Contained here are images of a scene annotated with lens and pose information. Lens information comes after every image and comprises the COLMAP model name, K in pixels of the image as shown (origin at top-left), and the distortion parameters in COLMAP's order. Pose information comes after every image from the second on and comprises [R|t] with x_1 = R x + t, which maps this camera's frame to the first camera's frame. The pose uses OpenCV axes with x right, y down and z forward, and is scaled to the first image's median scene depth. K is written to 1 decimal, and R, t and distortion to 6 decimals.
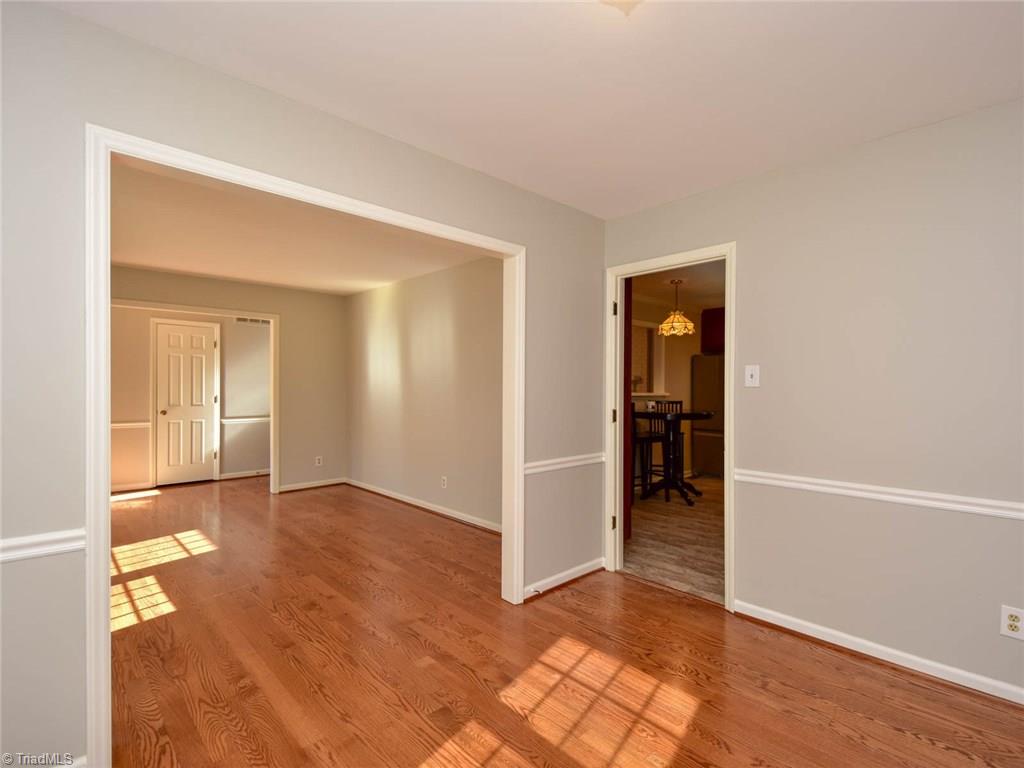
lens RADIAL K [[500.2, 0, 522.1], [0, 500.2, 391.6], [0, 0, 1]] dist [0.047019, -0.031115]
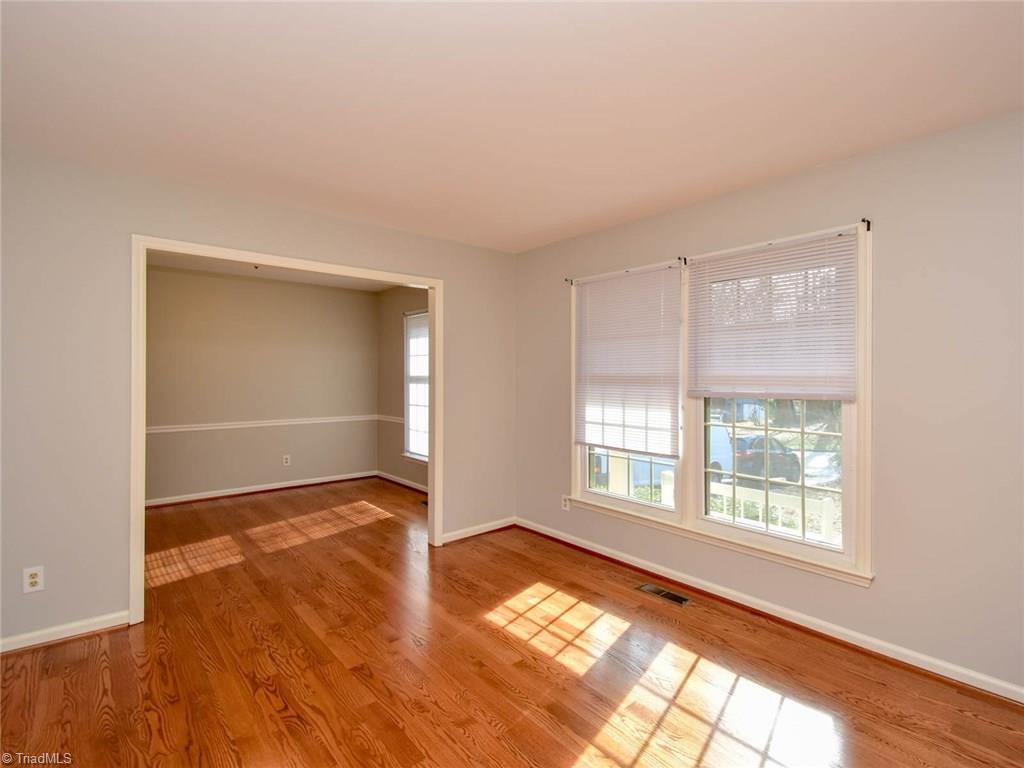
lens RADIAL K [[499.9, 0, 520.8], [0, 499.9, 375.0], [0, 0, 1]] dist [0.048403, -0.029189]
pose [[-0.998428, -0.006822, 0.055630, -0.368437], [-0.006649, 0.999972, 0.003304, -0.018609], [-0.055651, 0.002929, -0.998446, 0.902605]]
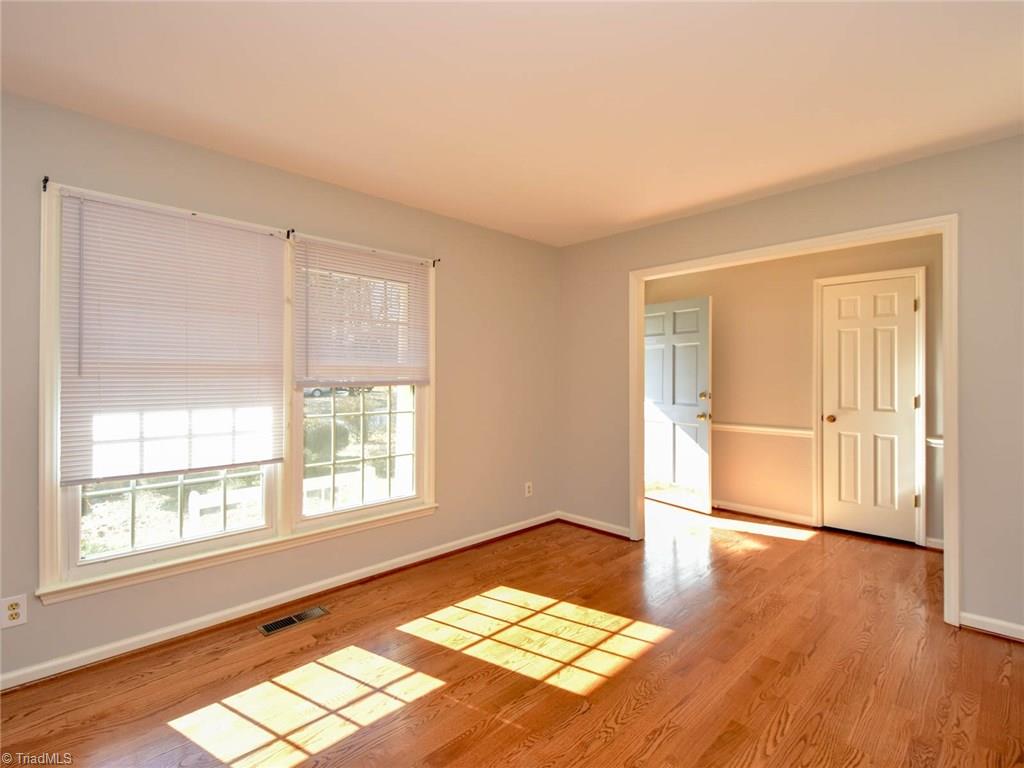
lens RADIAL K [[499.9, 0, 520.8], [0, 499.9, 375.0], [0, 0, 1]] dist [0.048403, -0.029189]
pose [[0.028507, -0.008435, -0.999558, -0.052870], [-0.008046, 0.999930, -0.008667, -0.006557], [0.999561, 0.008290, 0.028437, 0.579995]]
